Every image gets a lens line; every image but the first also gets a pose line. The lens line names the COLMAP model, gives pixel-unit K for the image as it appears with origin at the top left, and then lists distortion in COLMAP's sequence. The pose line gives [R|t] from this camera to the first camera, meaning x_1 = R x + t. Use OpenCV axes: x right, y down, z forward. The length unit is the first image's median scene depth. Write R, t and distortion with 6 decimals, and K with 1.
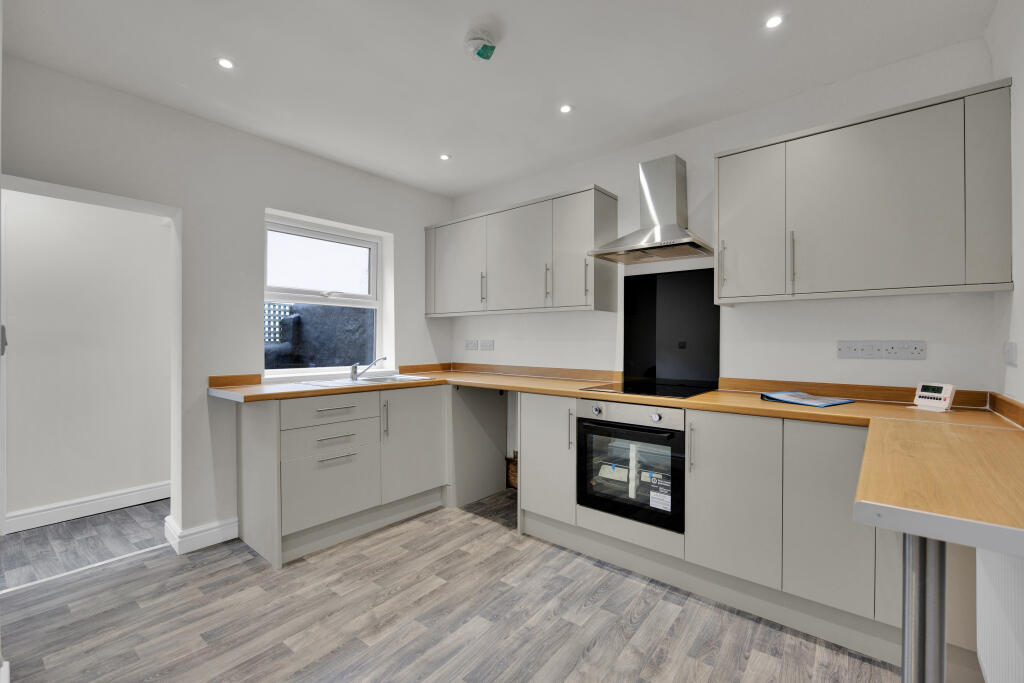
lens RADIAL K [[440.8, 0, 513.6], [0, 440.8, 337.9], [0, 0, 1]] dist [-0.012107, 0.000636]
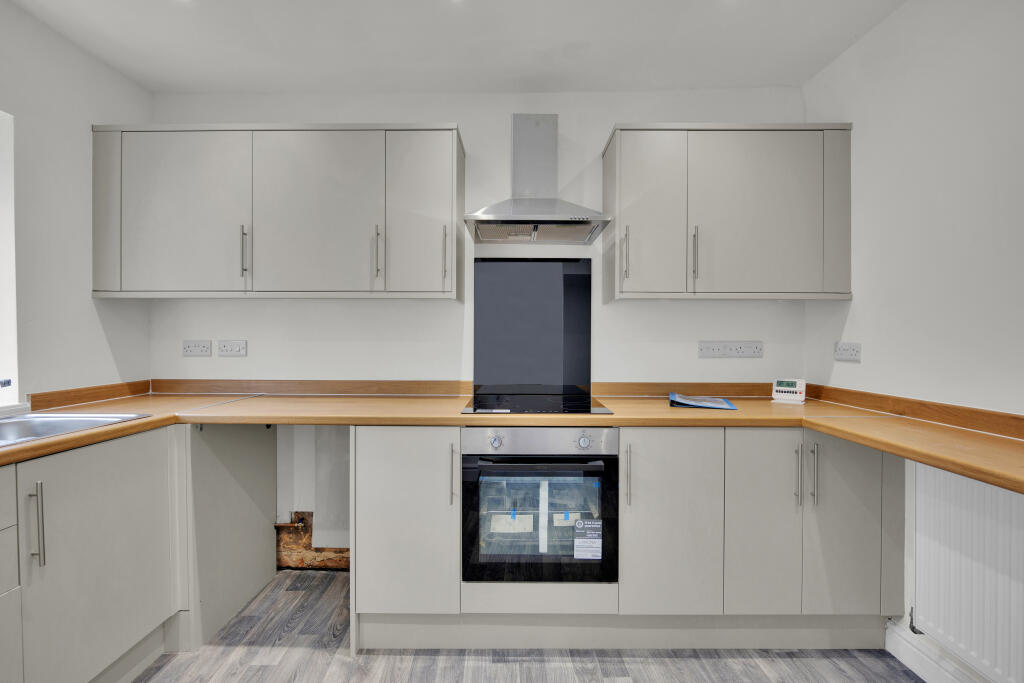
lens RADIAL K [[440.8, 0, 513.6], [0, 440.8, 337.9], [0, 0, 1]] dist [-0.012107, 0.000636]
pose [[0.766514, -0.001163, 0.642226, -0.230905], [-0.003724, 0.999973, 0.006256, -0.004738], [-0.642216, -0.007187, 0.766490, 0.428502]]
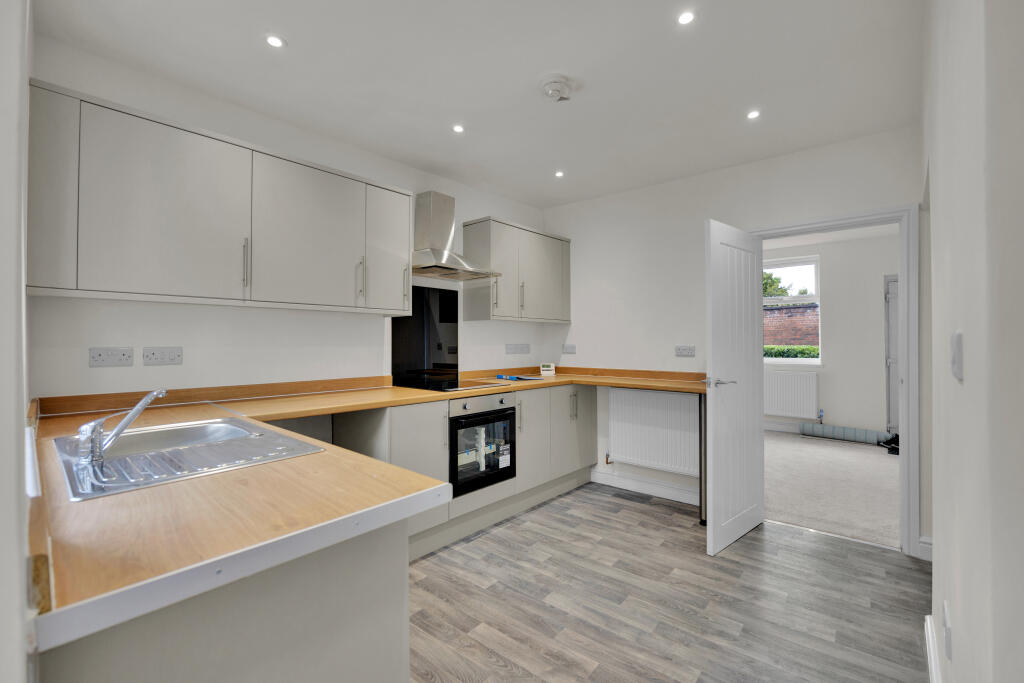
lens RADIAL K [[440.8, 0, 513.6], [0, 440.8, 337.9], [0, 0, 1]] dist [-0.012107, 0.000636]
pose [[0.021126, 0.007121, 0.999751, -0.916717], [-0.002665, 0.999971, -0.007067, -0.006011], [-0.999773, -0.002515, 0.021145, 0.821446]]
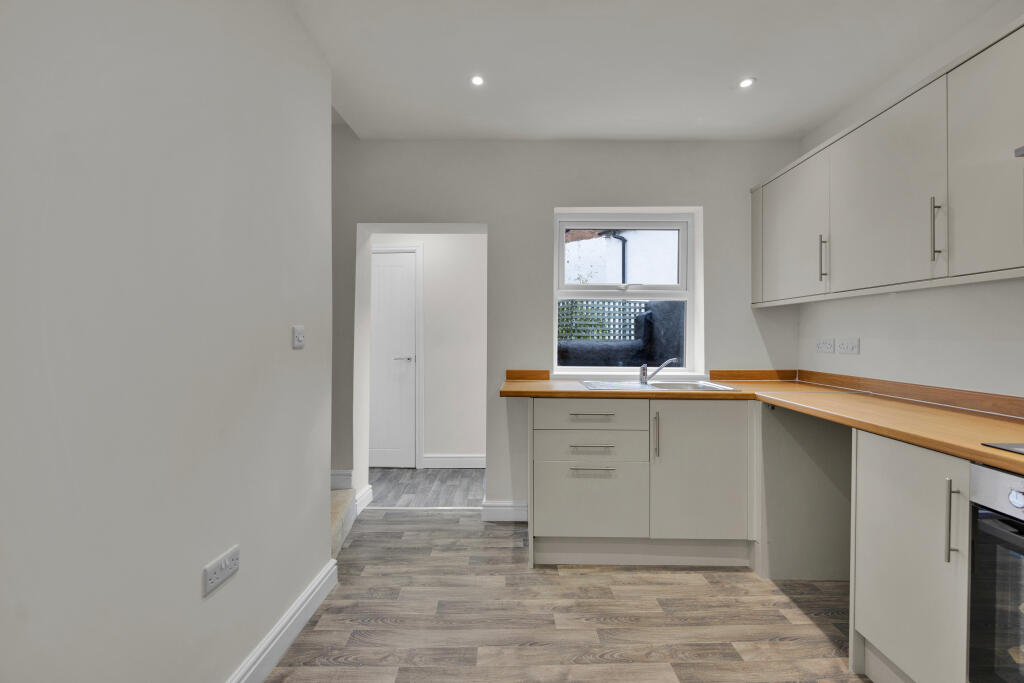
lens RADIAL K [[440.8, 0, 513.6], [0, 440.8, 337.9], [0, 0, 1]] dist [-0.012107, 0.000636]
pose [[0.628224, 0.005191, -0.778015, 0.196865], [0.000541, 0.999975, 0.007109, -0.001063], [0.778032, -0.004887, 0.628205, 0.320818]]
